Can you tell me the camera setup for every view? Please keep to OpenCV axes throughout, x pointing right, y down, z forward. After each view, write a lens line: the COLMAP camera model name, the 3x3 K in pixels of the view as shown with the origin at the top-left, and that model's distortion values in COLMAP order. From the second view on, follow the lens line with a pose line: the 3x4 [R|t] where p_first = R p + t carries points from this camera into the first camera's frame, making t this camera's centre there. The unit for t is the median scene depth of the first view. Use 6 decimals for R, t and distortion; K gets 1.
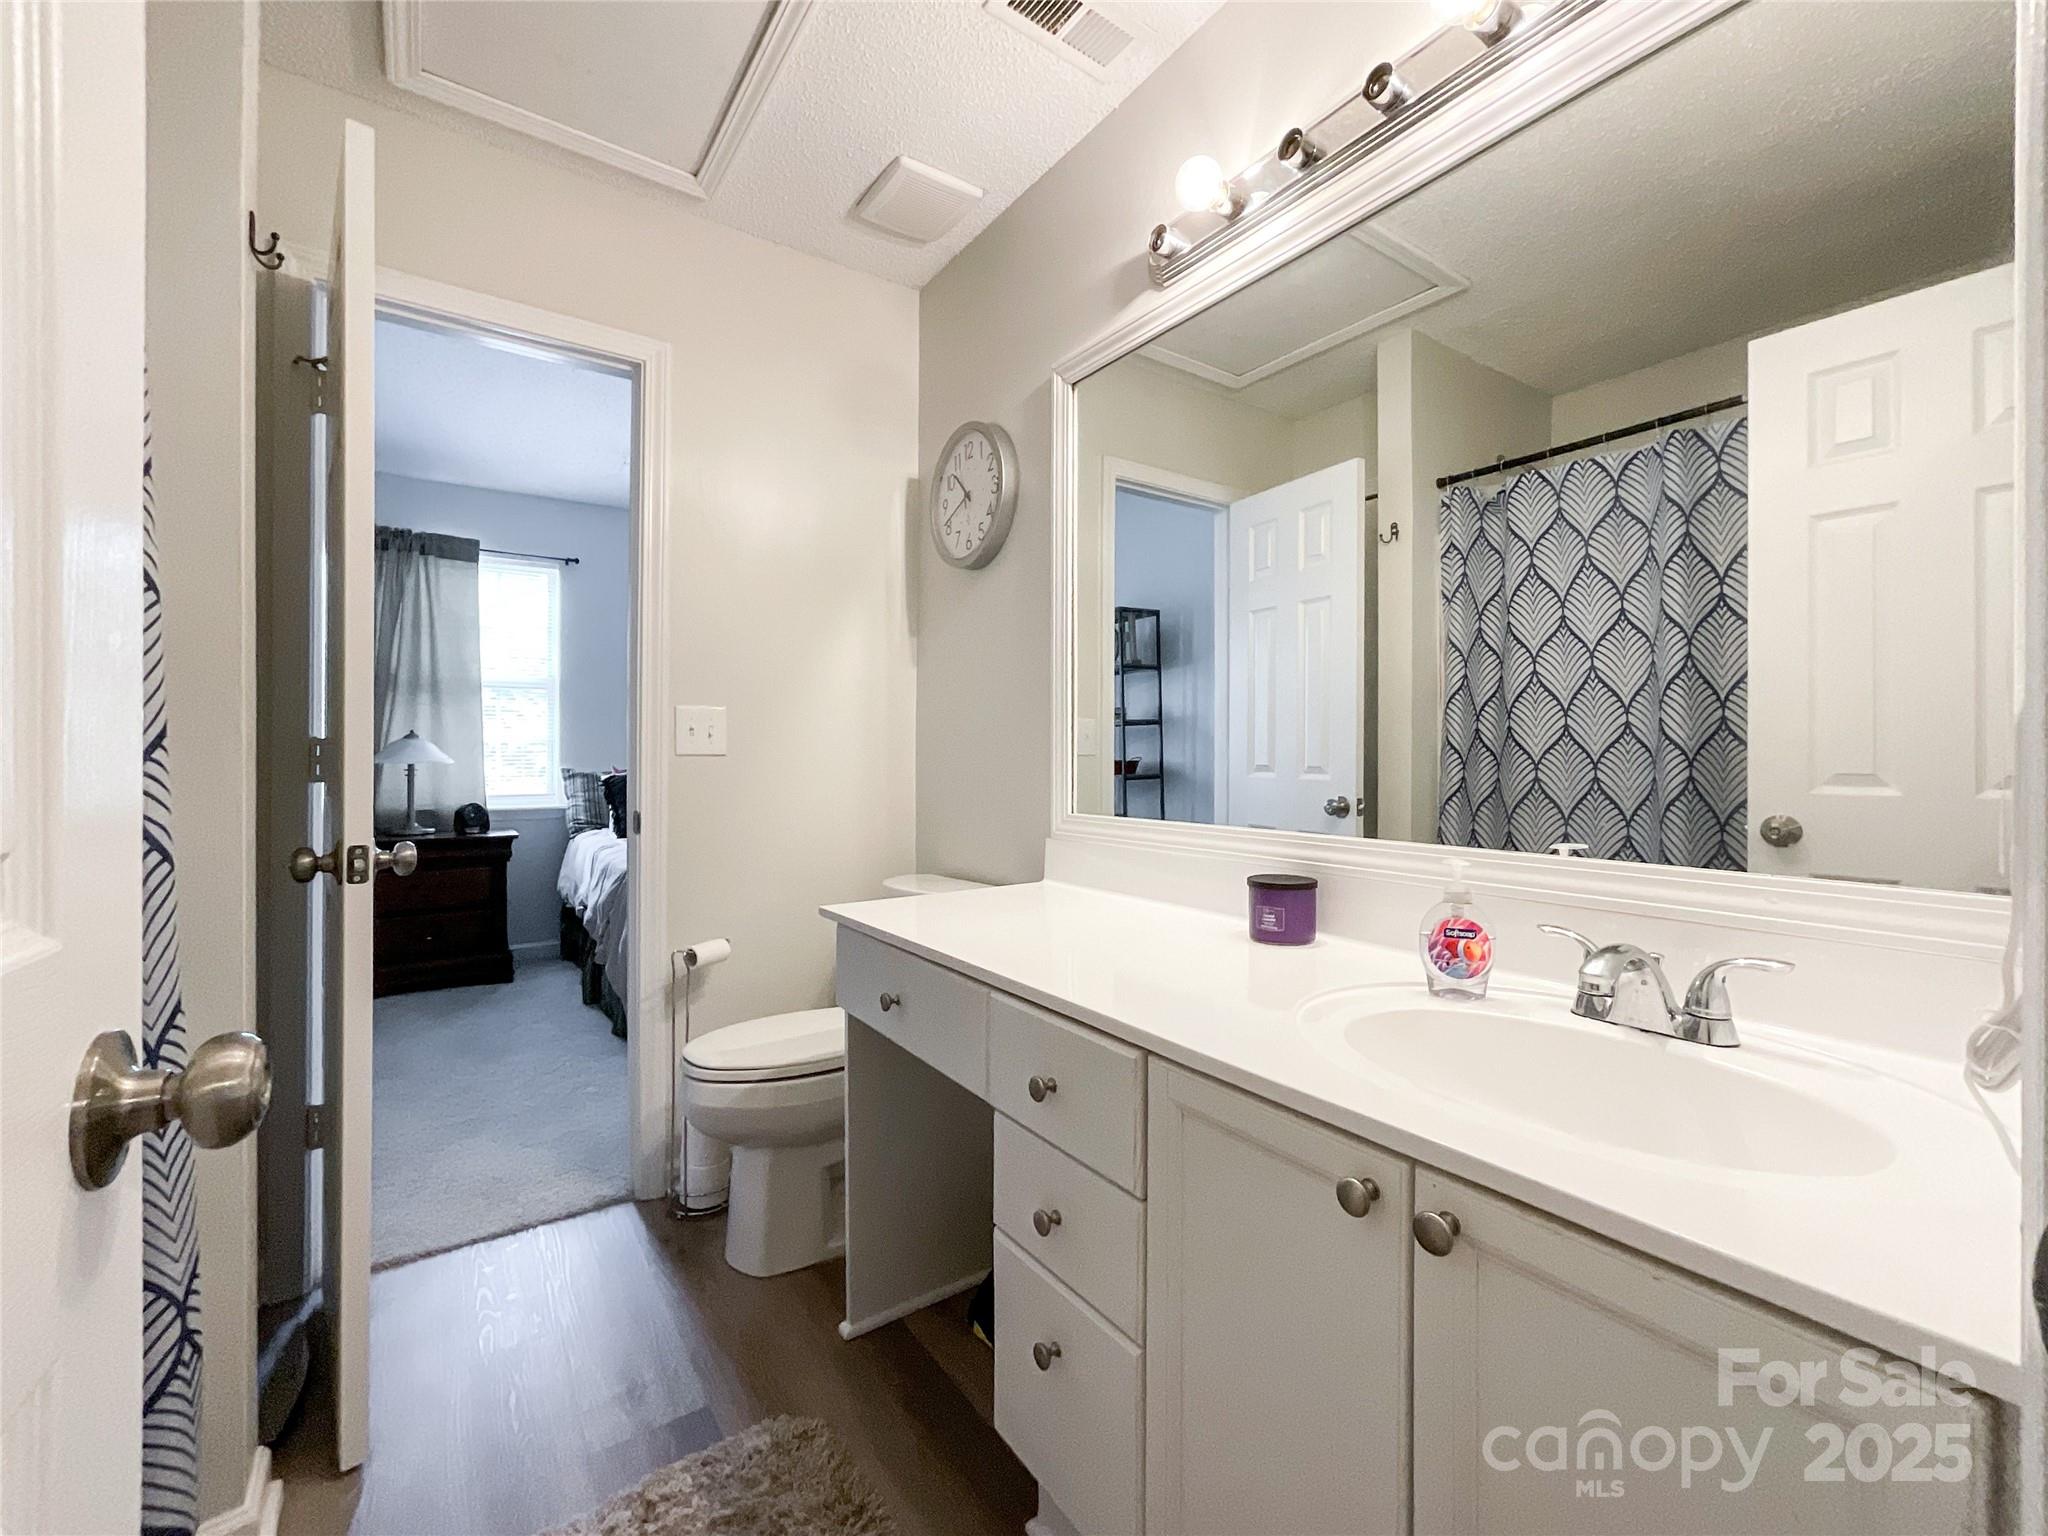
lens RADIAL K [[864.4, 0, 1024.0], [0, 864.4, 768.0], [0, 0, 1]] dist [-0.010141, 0.000185]
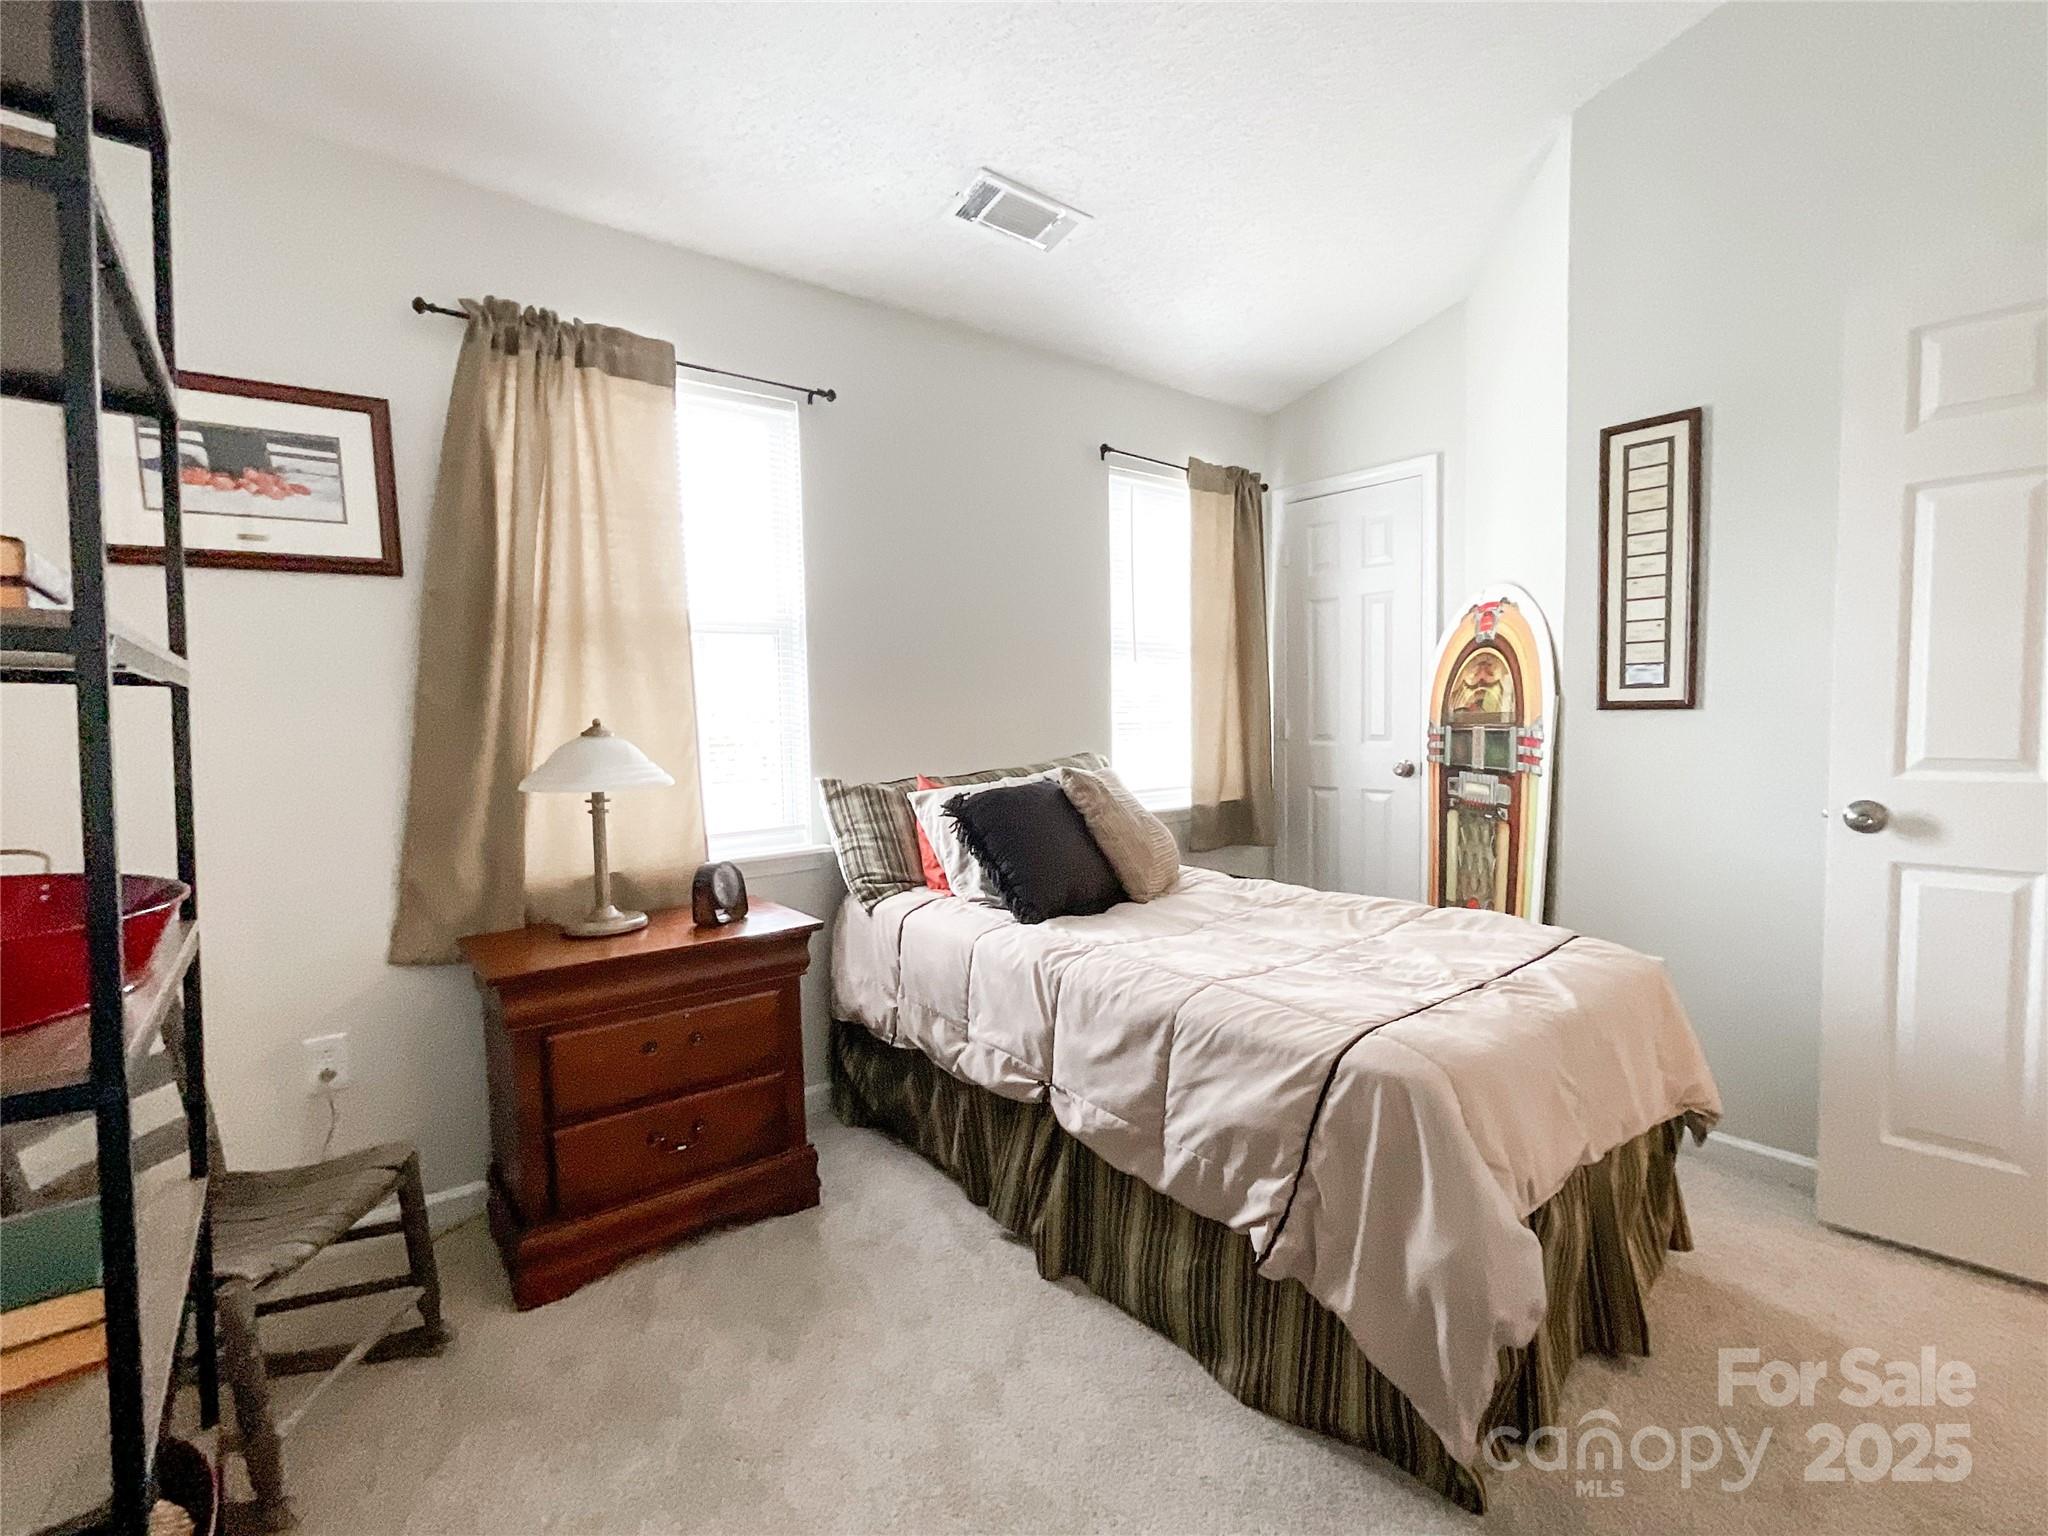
lens RADIAL K [[922.2, 0, 1041.9], [0, 922.2, 757.9], [0, 0, 1]] dist [-0.014217, 0.000326]
pose [[0.996596, -0.027820, 0.077610, -0.462966], [0.024342, 0.998672, 0.045404, -0.038037], [-0.078771, -0.043360, 0.995949, 0.427873]]
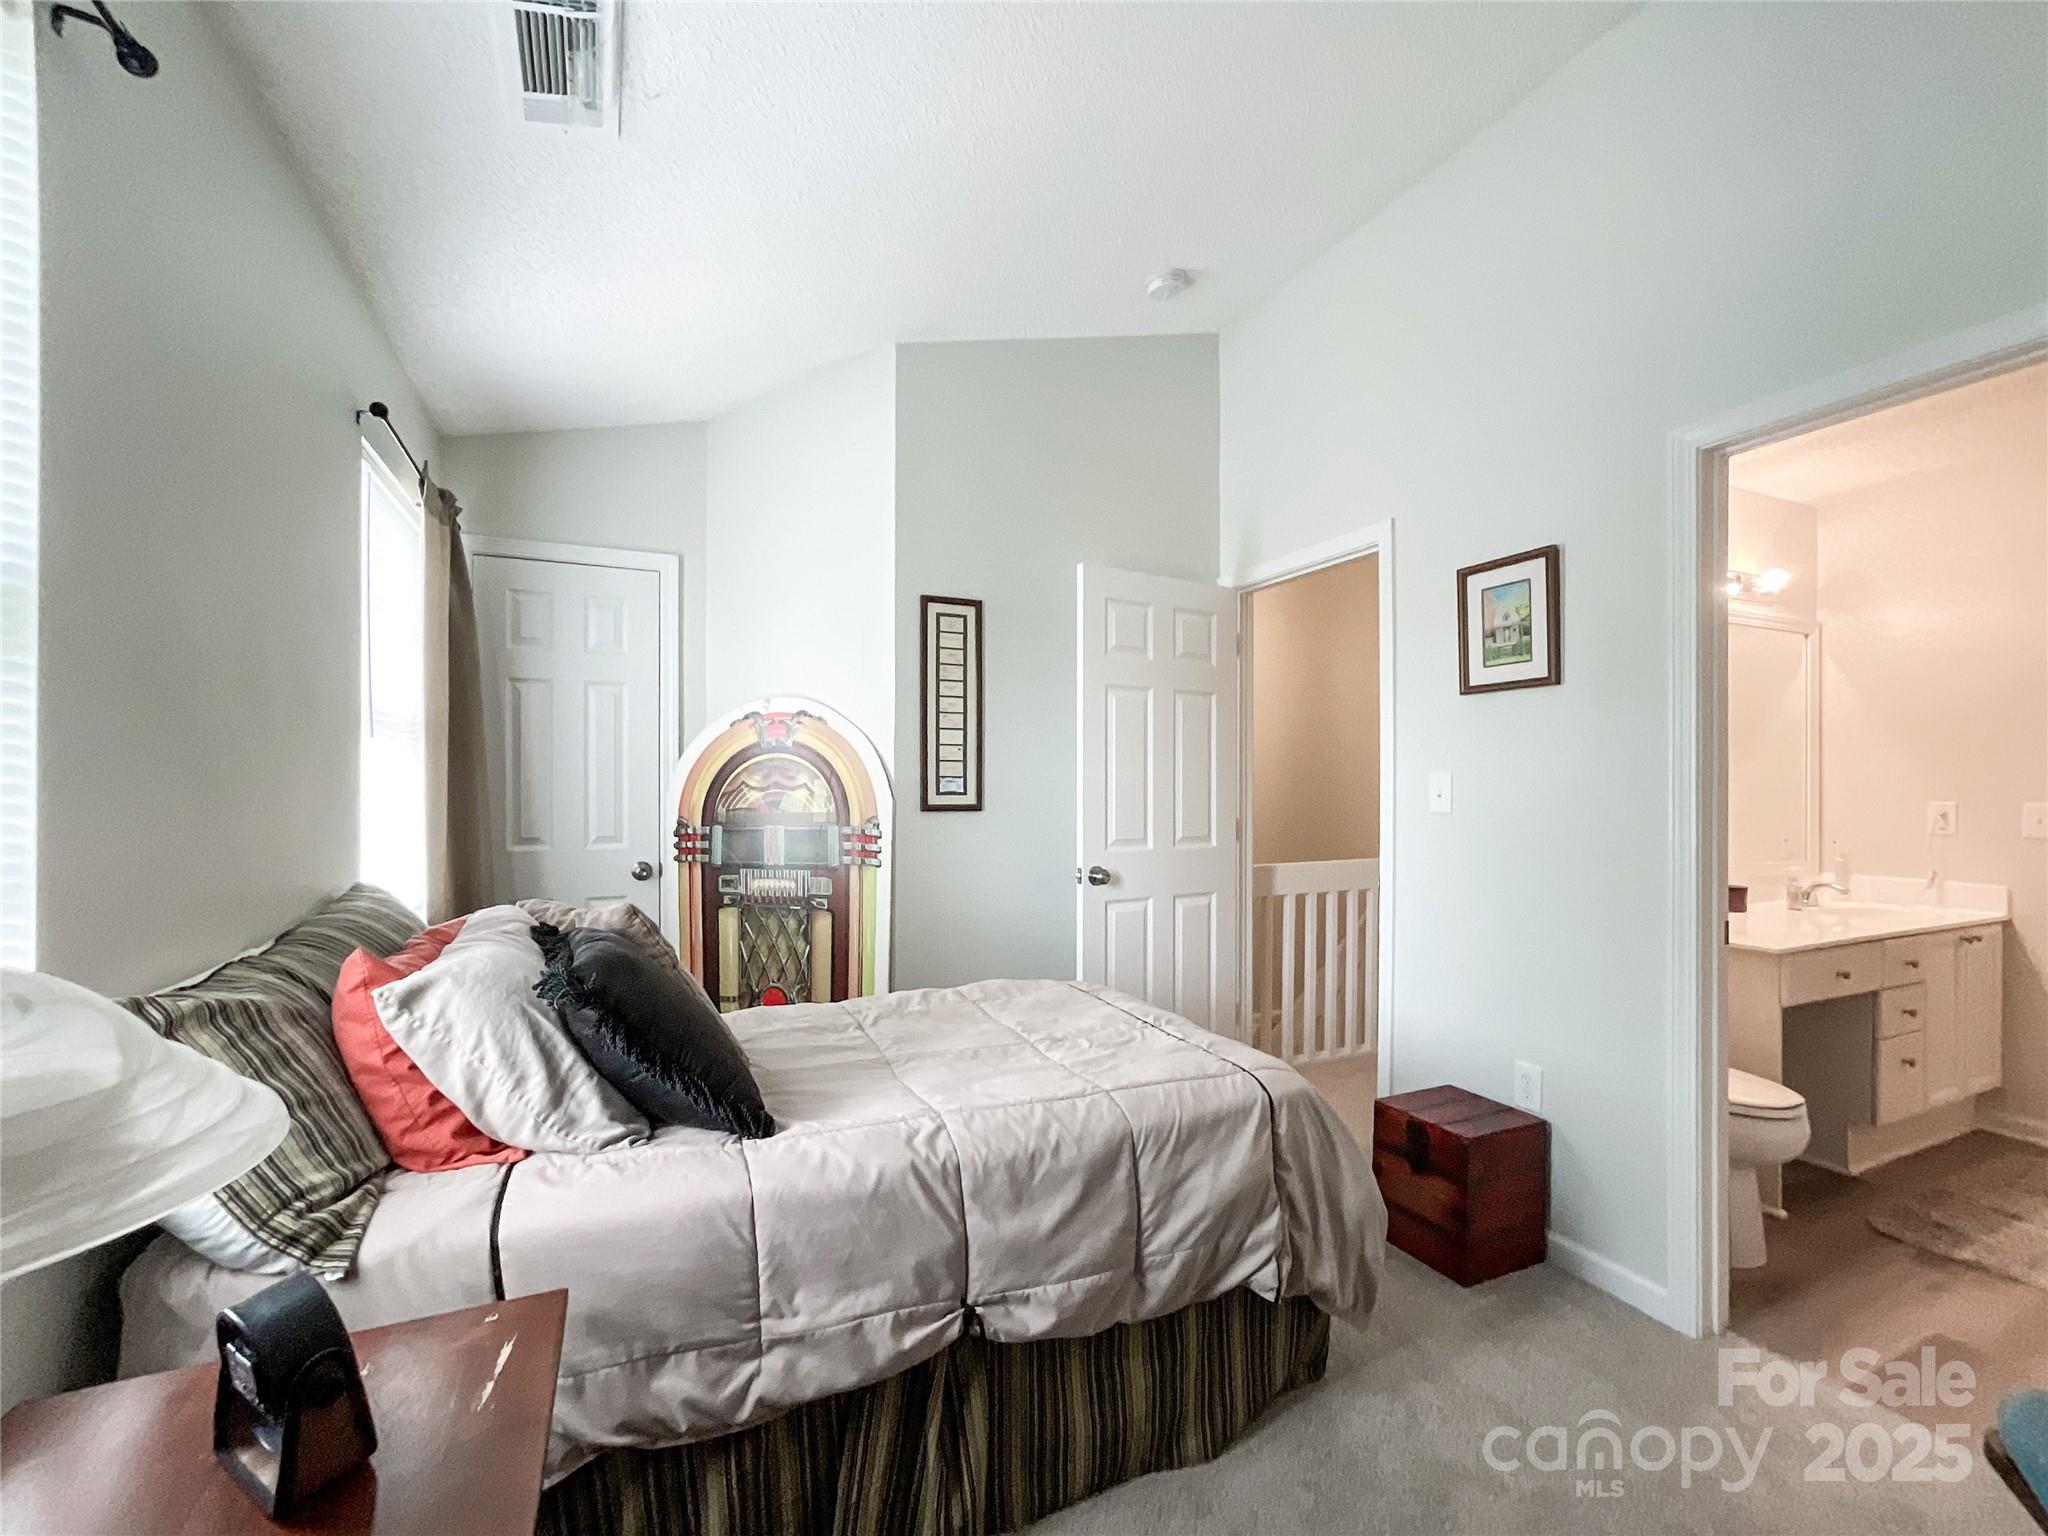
lens RADIAL K [[864.4, 0, 1024.0], [0, 864.4, 768.0], [0, 0, 1]] dist [-0.010141, 0.000185]
pose [[0.185264, 0.014748, 0.982578, -0.737444], [0.006332, 0.999849, -0.016201, -0.056684], [-0.982668, 0.009224, 0.185142, 0.770671]]
